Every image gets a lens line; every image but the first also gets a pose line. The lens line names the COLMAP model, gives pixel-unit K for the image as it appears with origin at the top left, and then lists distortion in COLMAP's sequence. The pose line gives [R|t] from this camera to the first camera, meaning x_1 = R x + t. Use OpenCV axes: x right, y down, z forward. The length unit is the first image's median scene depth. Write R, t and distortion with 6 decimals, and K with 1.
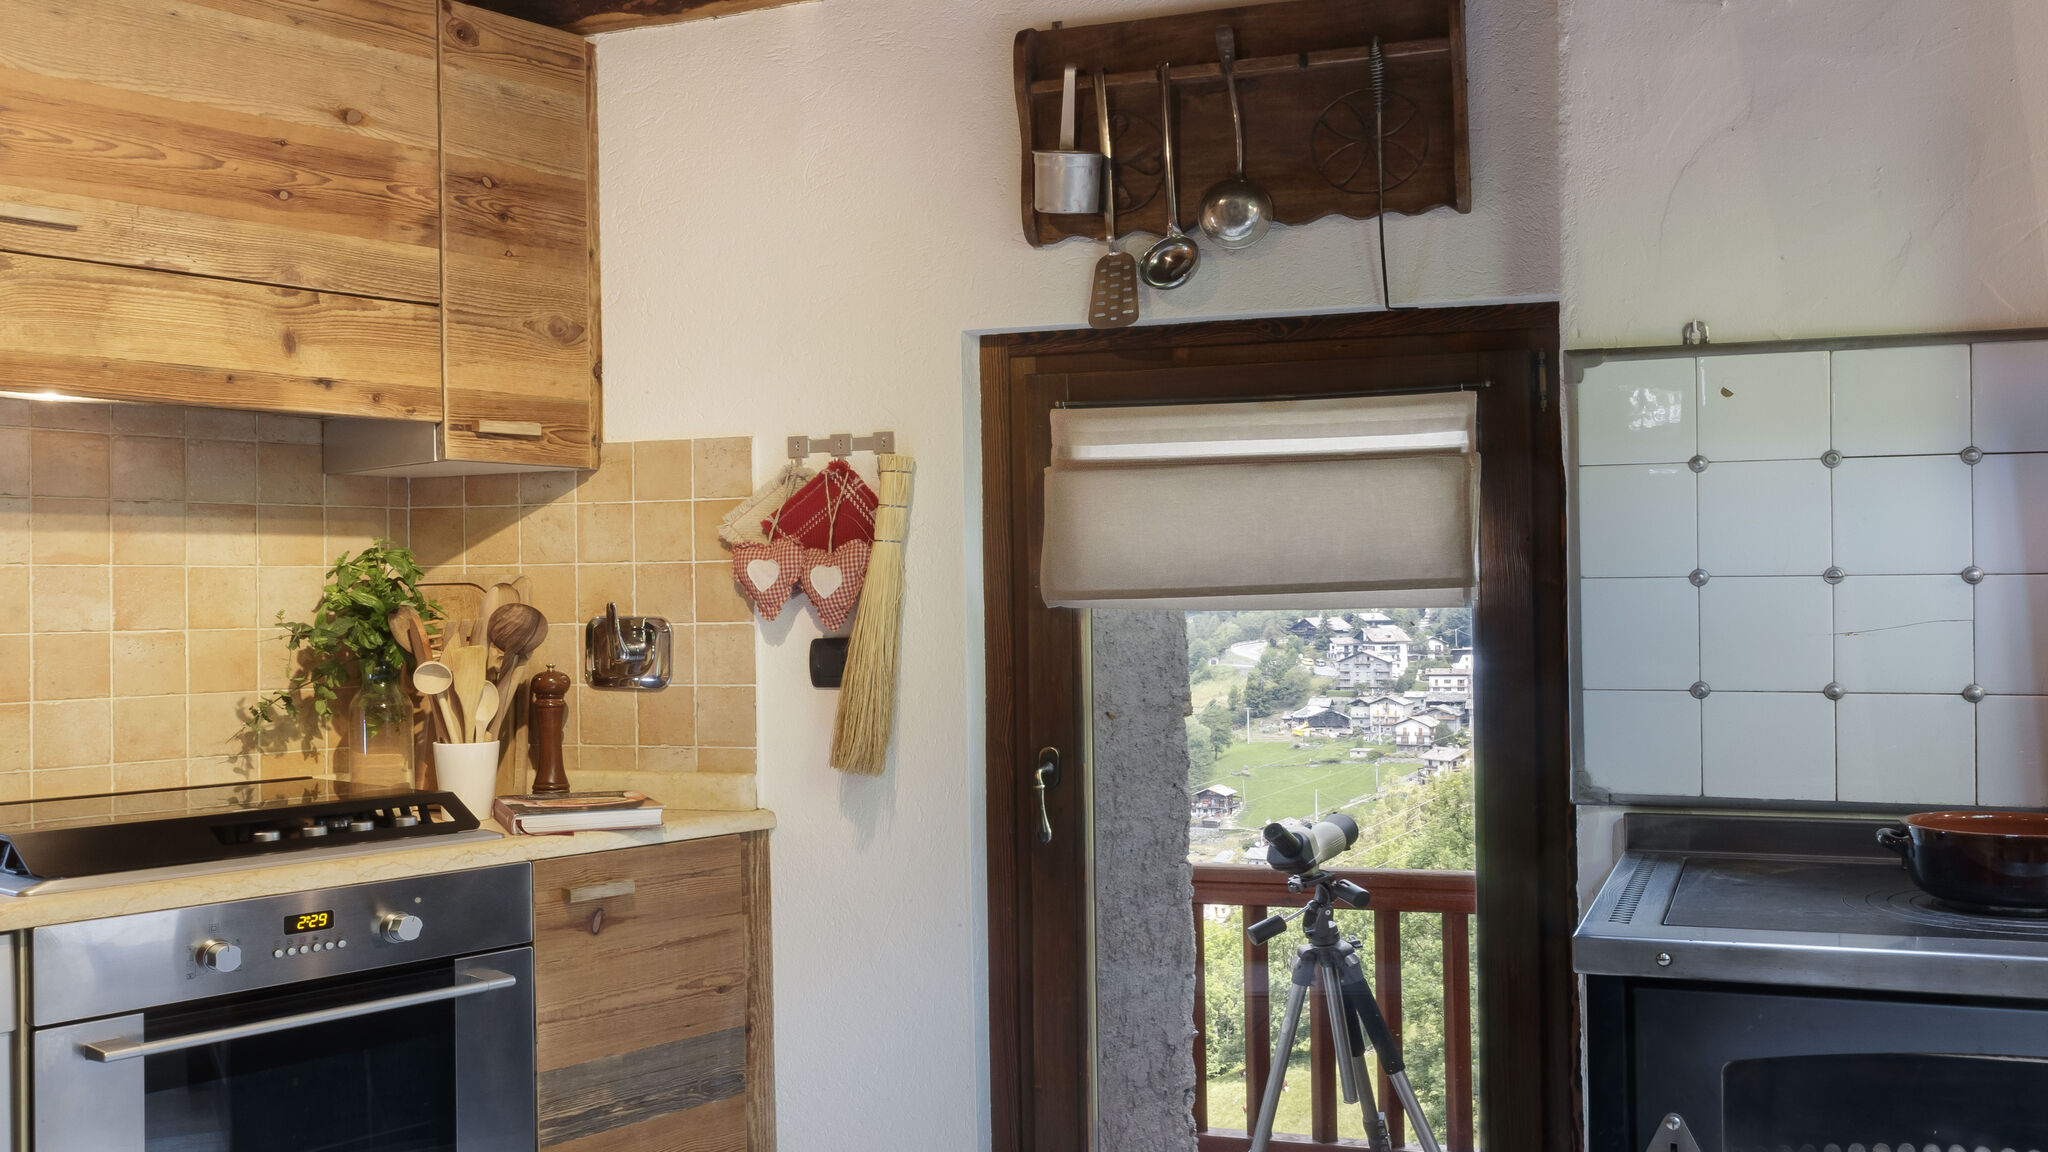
lens RADIAL K [[1668.4, 0, 1021.8], [0, 1668.4, 589.4], [0, 0, 1]] dist [0.002903, -0.003514]
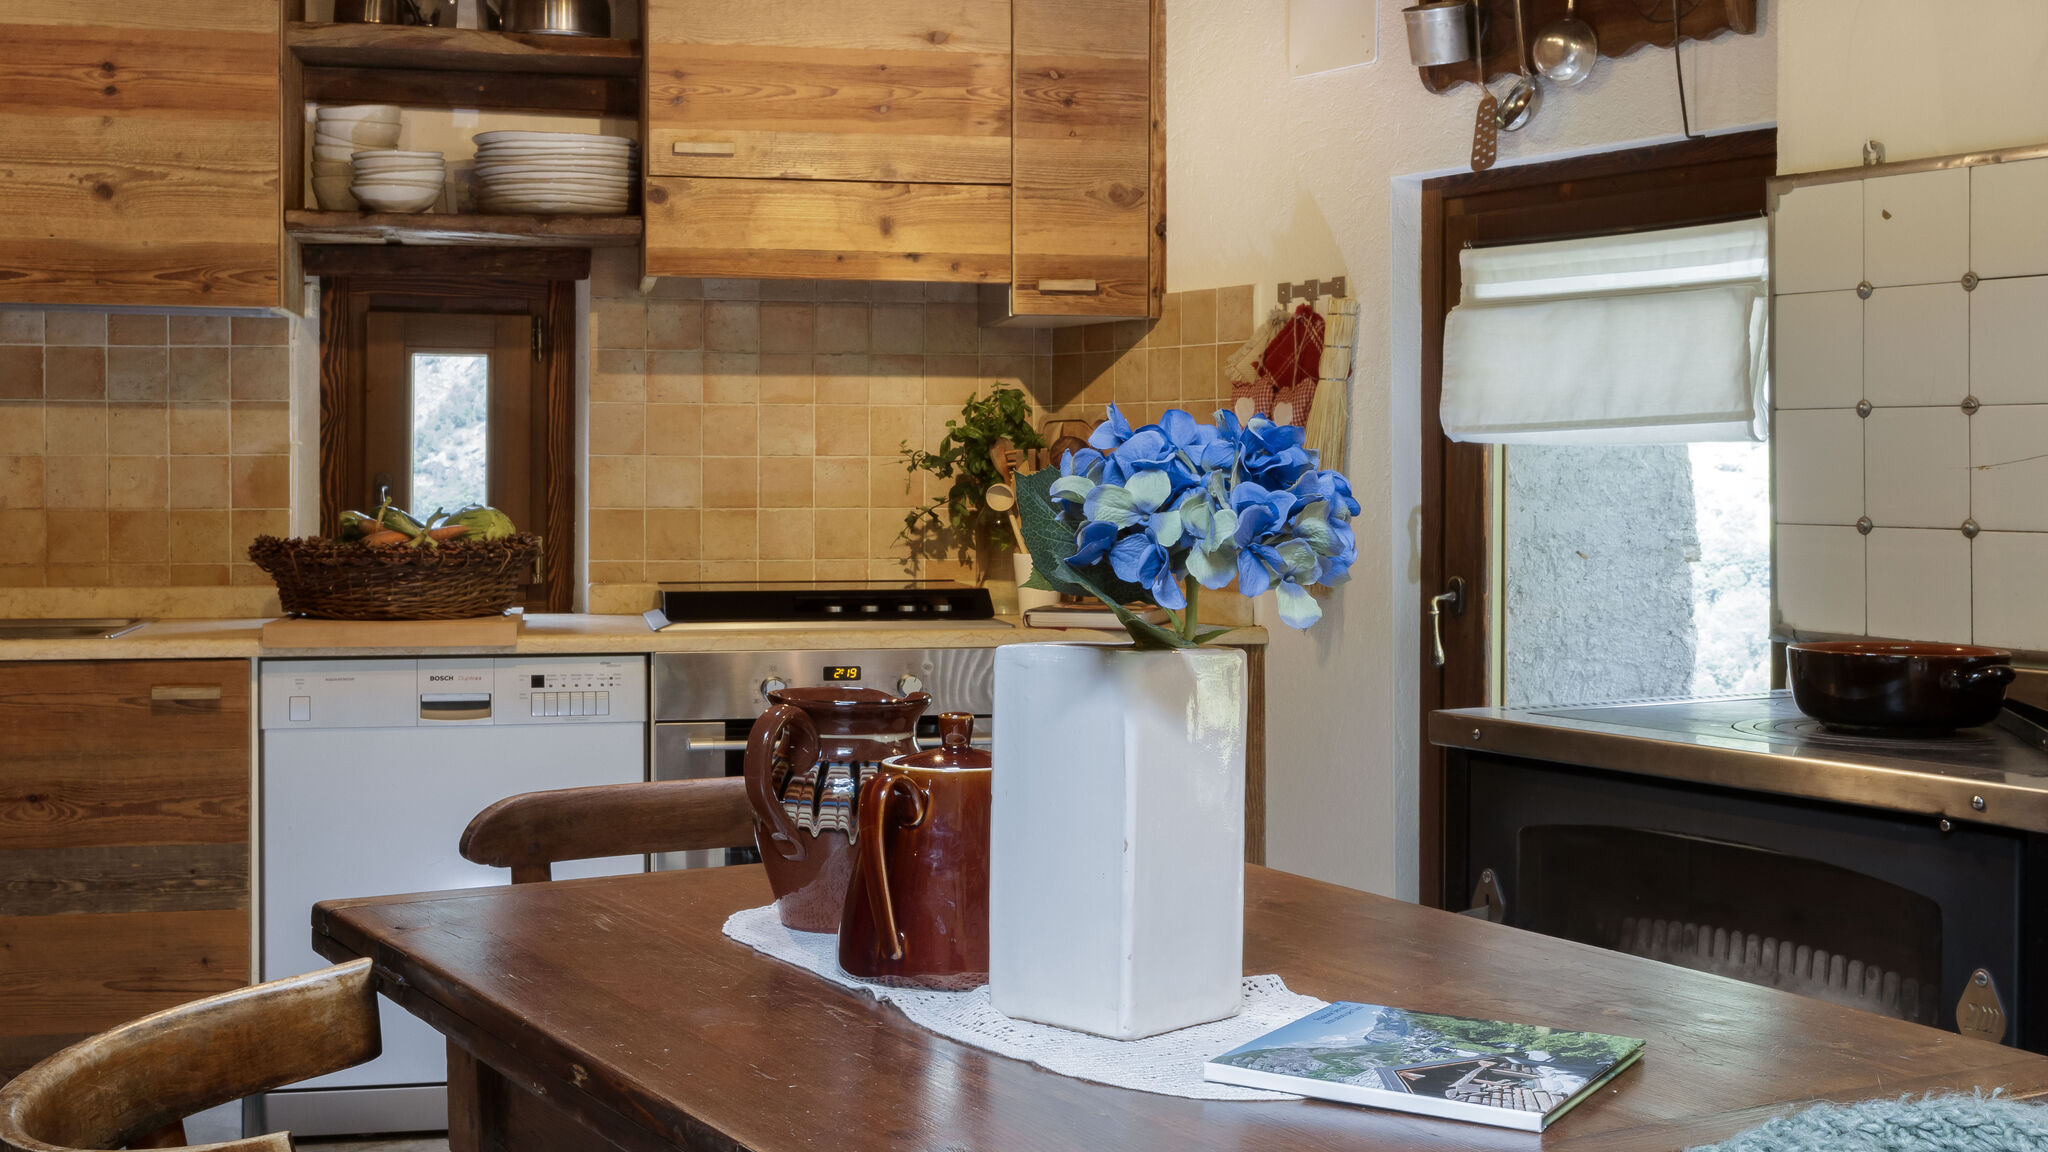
lens RADIAL K [[1938.4, 0, 904.1], [0, 1938.4, 506.8], [0, 0, 1]] dist [-0.007382, 0.000000]
pose [[0.796293, 0.029857, -0.604174, 0.462421], [-0.009331, 0.999269, 0.037084, 0.009463], [0.604840, -0.023893, 0.795989, -0.162550]]
